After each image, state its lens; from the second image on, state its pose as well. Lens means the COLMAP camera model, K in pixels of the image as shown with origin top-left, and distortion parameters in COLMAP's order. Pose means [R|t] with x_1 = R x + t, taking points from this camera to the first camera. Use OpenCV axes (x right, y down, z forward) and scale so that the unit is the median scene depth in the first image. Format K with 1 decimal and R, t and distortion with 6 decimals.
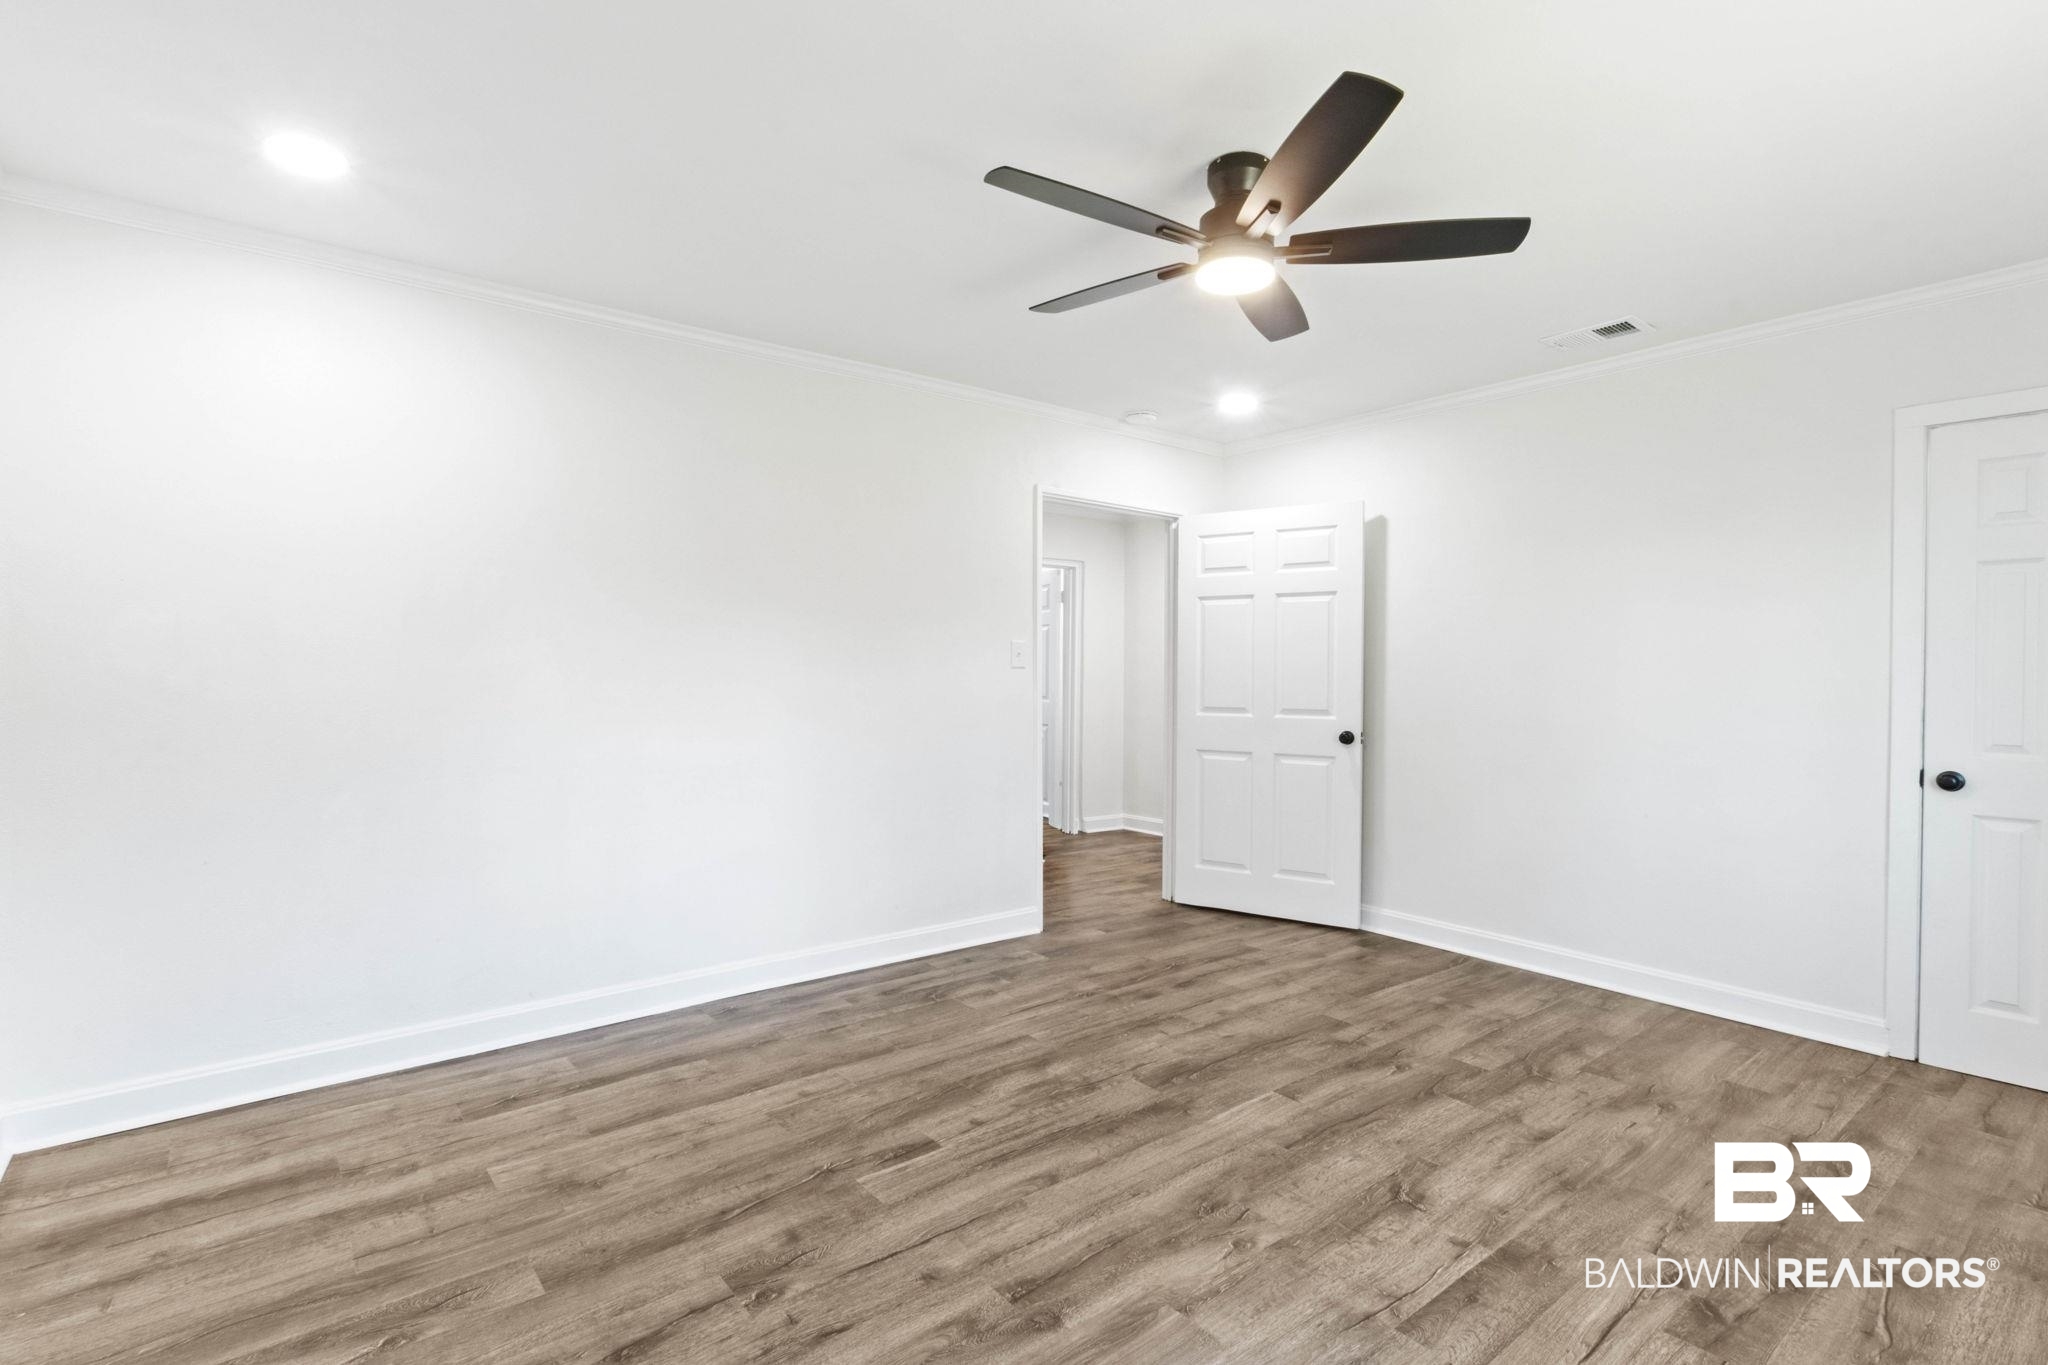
lens RADIAL K [[948.1, 0, 1025.9], [0, 948.1, 673.6], [0, 0, 1]] dist [0.000654, -0.000713]
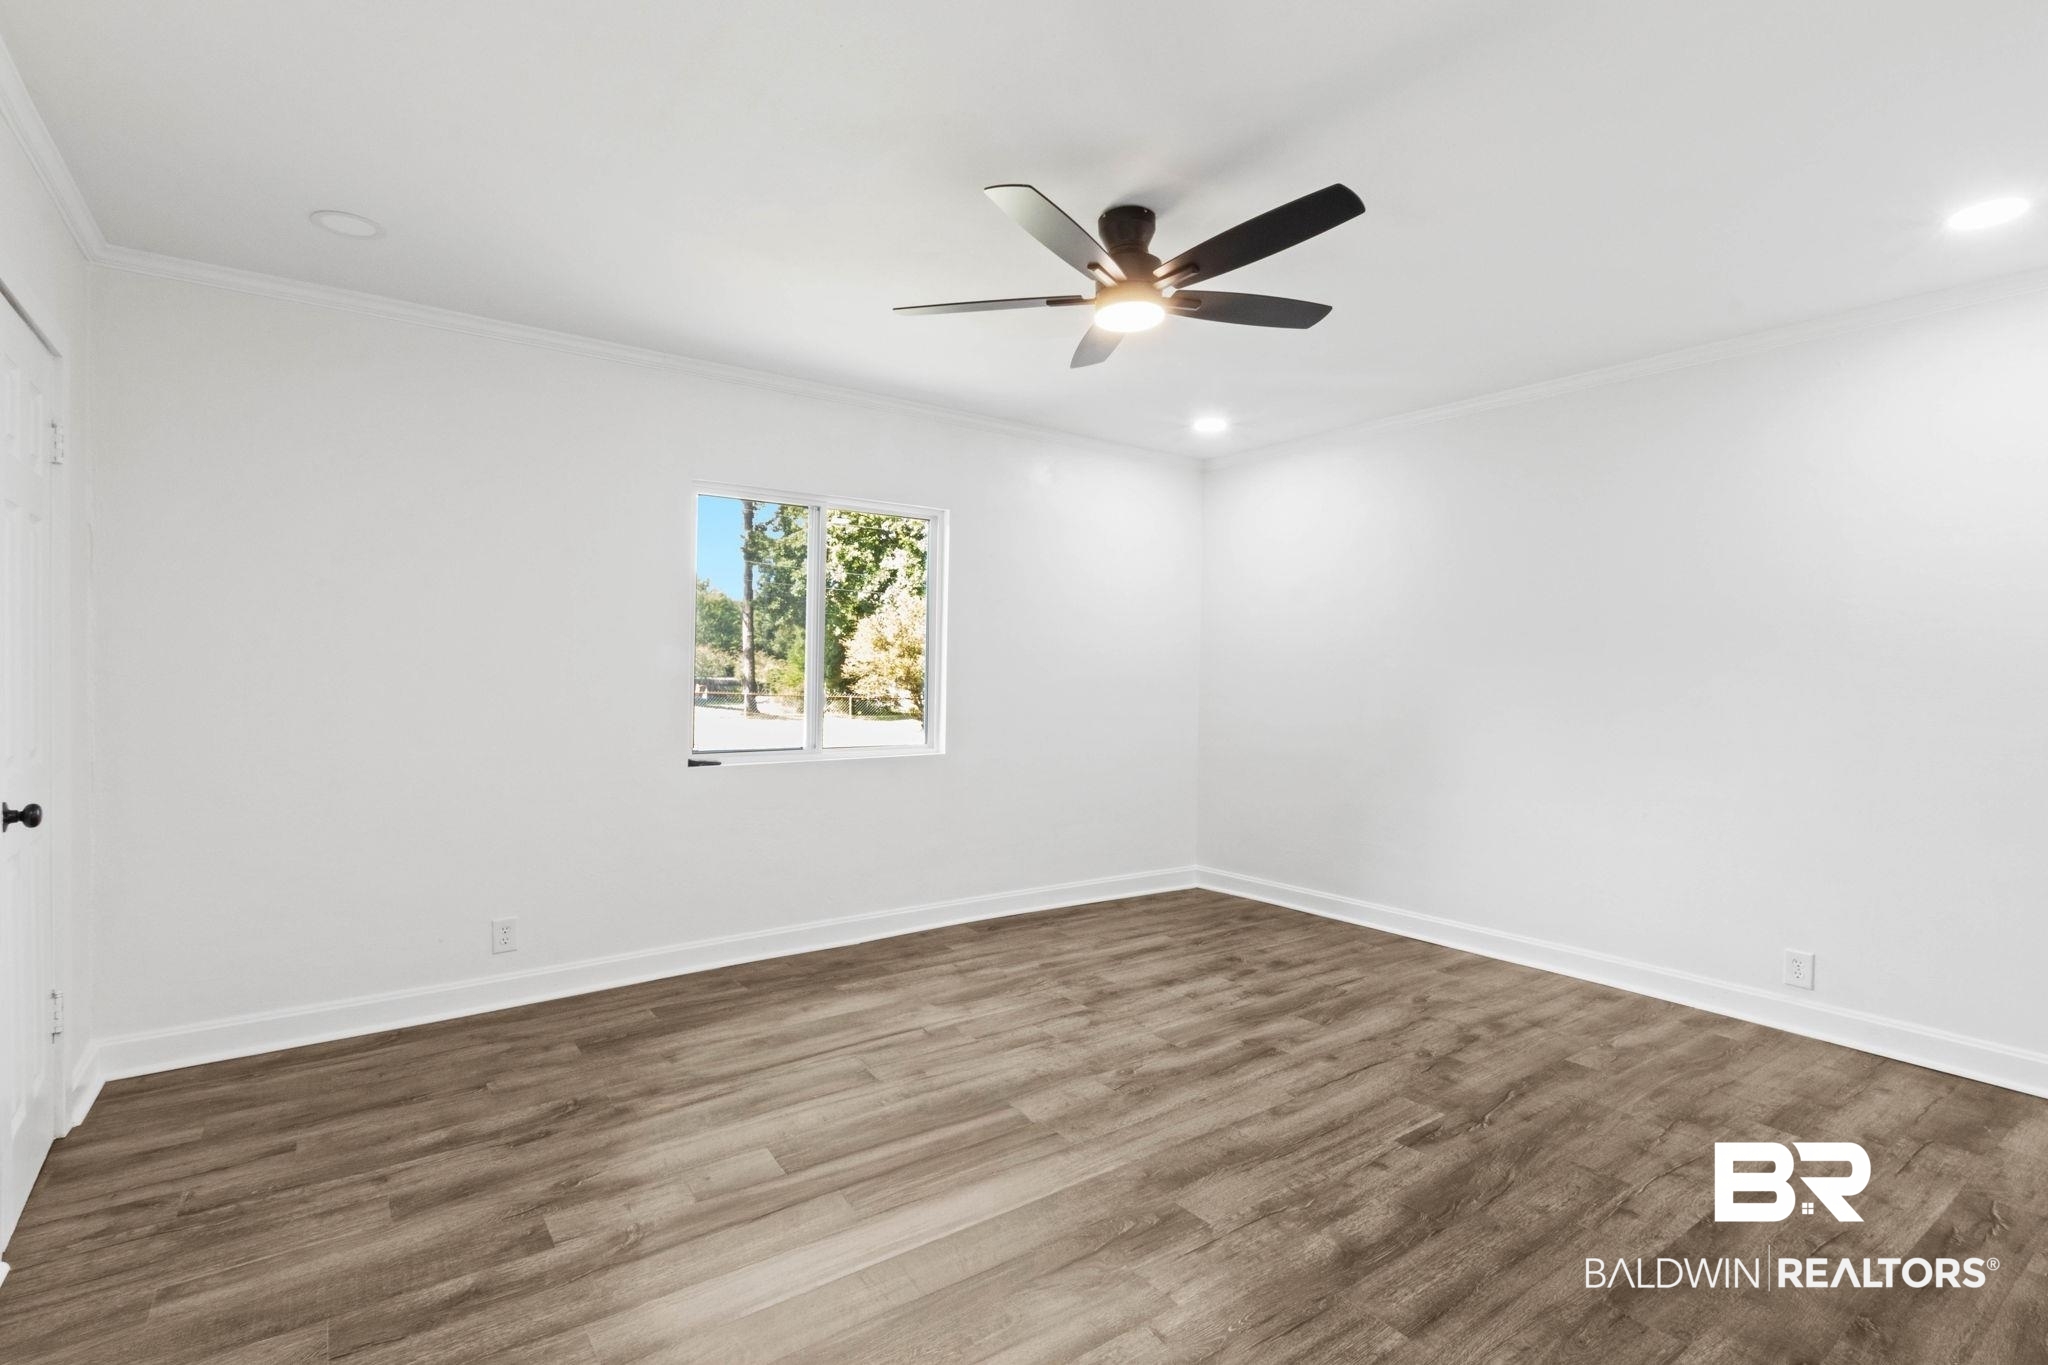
lens RADIAL K [[948.1, 0, 1020.3], [0, 948.1, 682.5], [0, 0, 1]] dist [0.000654, -0.000713]
pose [[-0.998240, -0.015154, 0.057338, 0.263637], [-0.014599, 0.999843, 0.010092, -0.001273], [-0.057482, 0.009237, -0.998304, 2.035334]]
